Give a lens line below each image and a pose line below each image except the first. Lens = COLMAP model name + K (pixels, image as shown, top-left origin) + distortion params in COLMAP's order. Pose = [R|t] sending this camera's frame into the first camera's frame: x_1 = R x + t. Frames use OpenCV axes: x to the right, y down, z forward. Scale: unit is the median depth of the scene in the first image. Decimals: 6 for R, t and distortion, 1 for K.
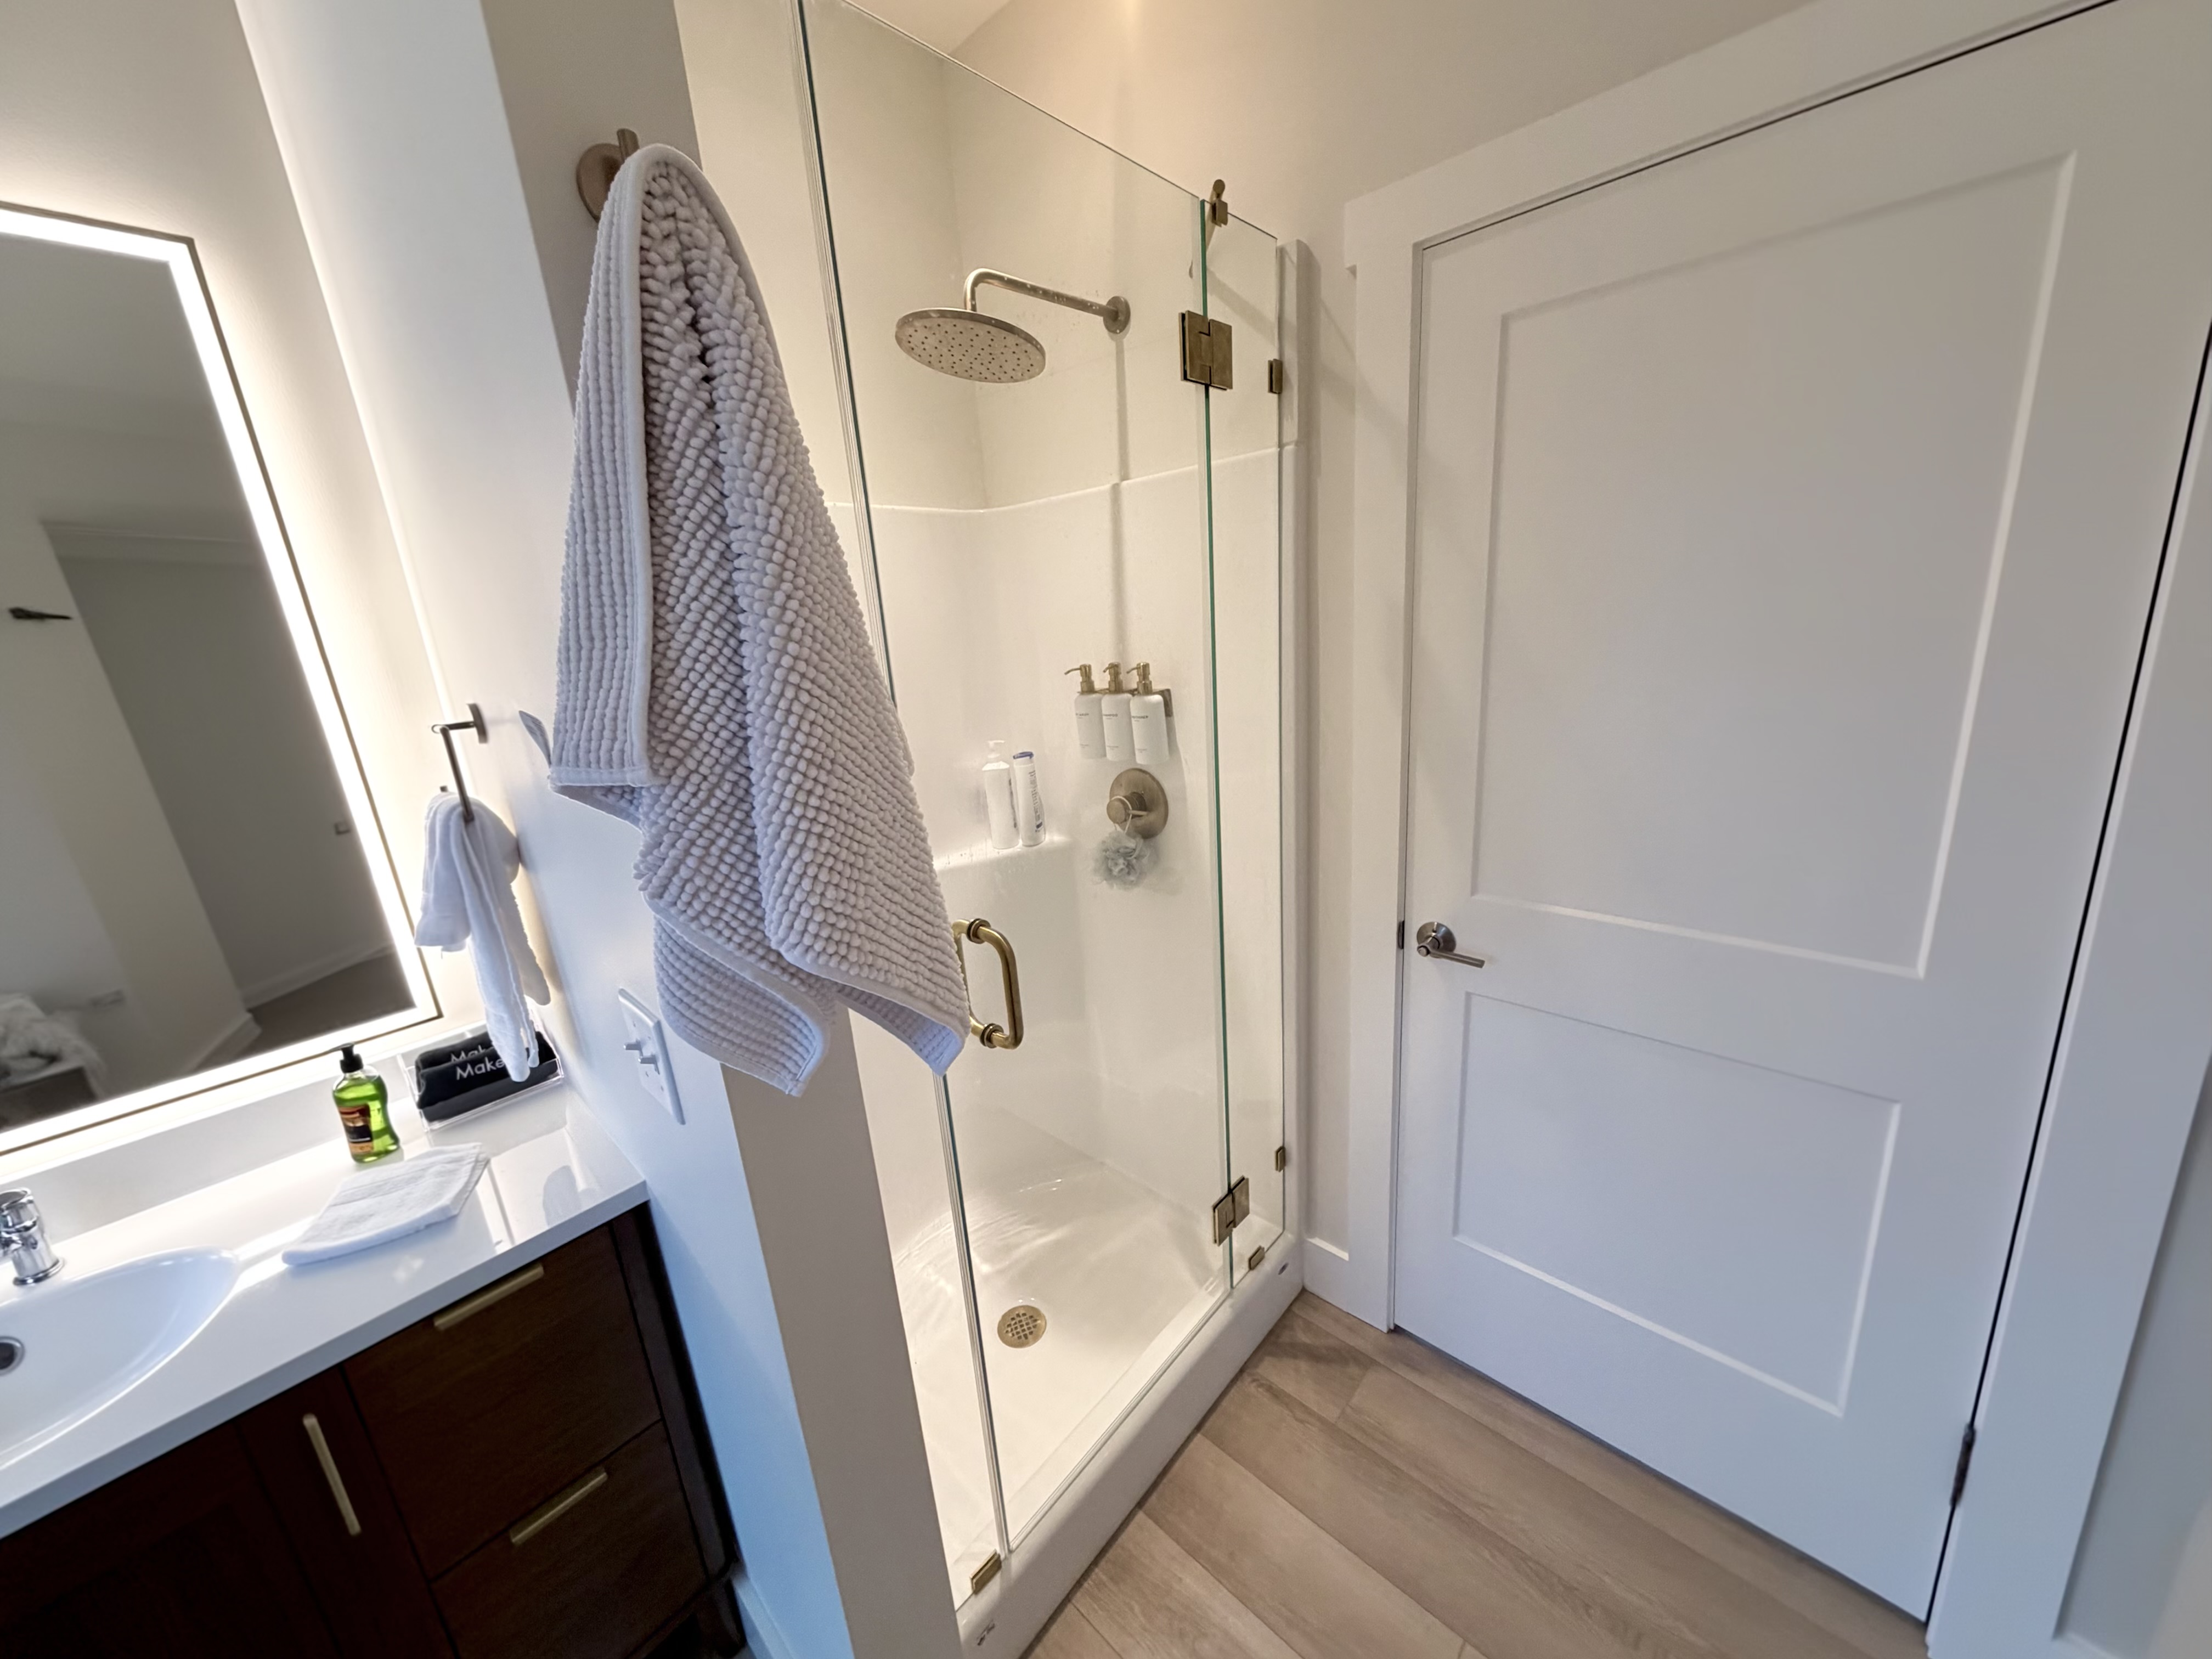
lens RADIAL K [[787.2, 0, 1109.3], [0, 787.2, 827.9], [0, 0, 1]] dist [-0.001396, -0.000048]
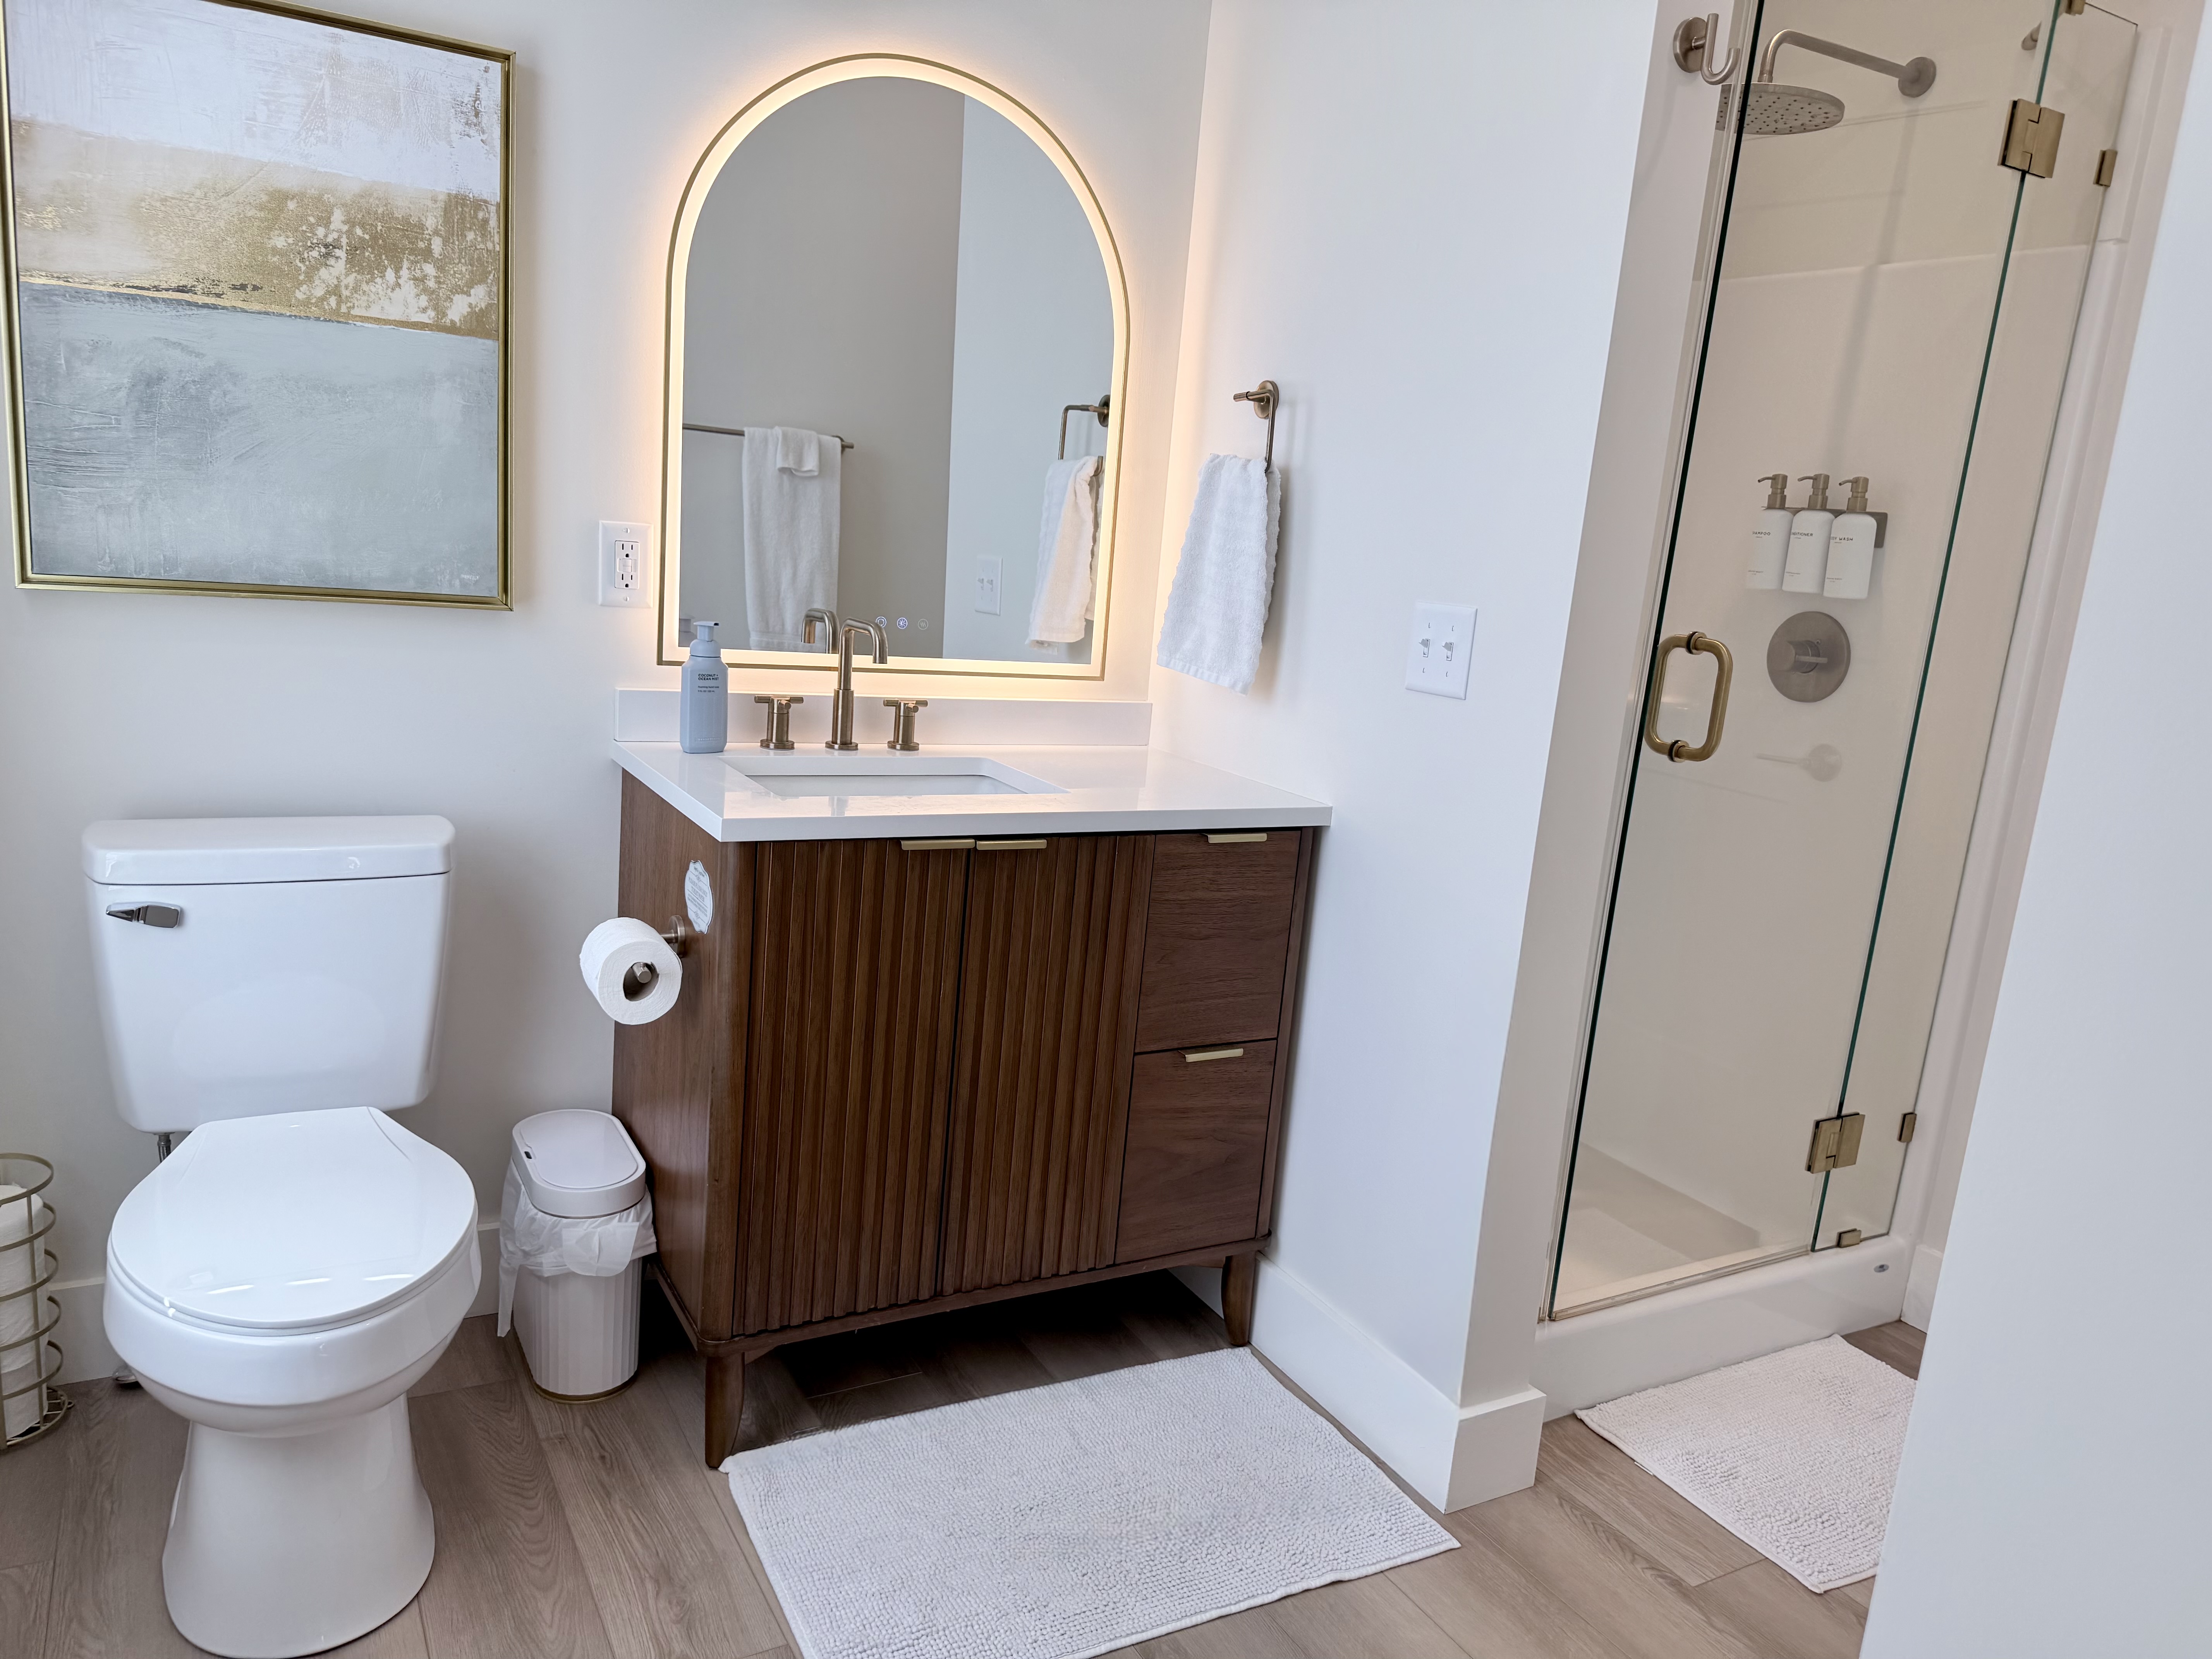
lens RADIAL K [[1567.2, 0, 1100.3], [0, 1567.2, 825.9], [0, 0, 1]] dist [-0.004042, -0.002554]
pose [[0.936034, 0.209809, -0.282525, -0.167112], [-0.227562, 0.973265, -0.031170, 0.389434], [0.268432, 0.093468, 0.958753, -0.778821]]
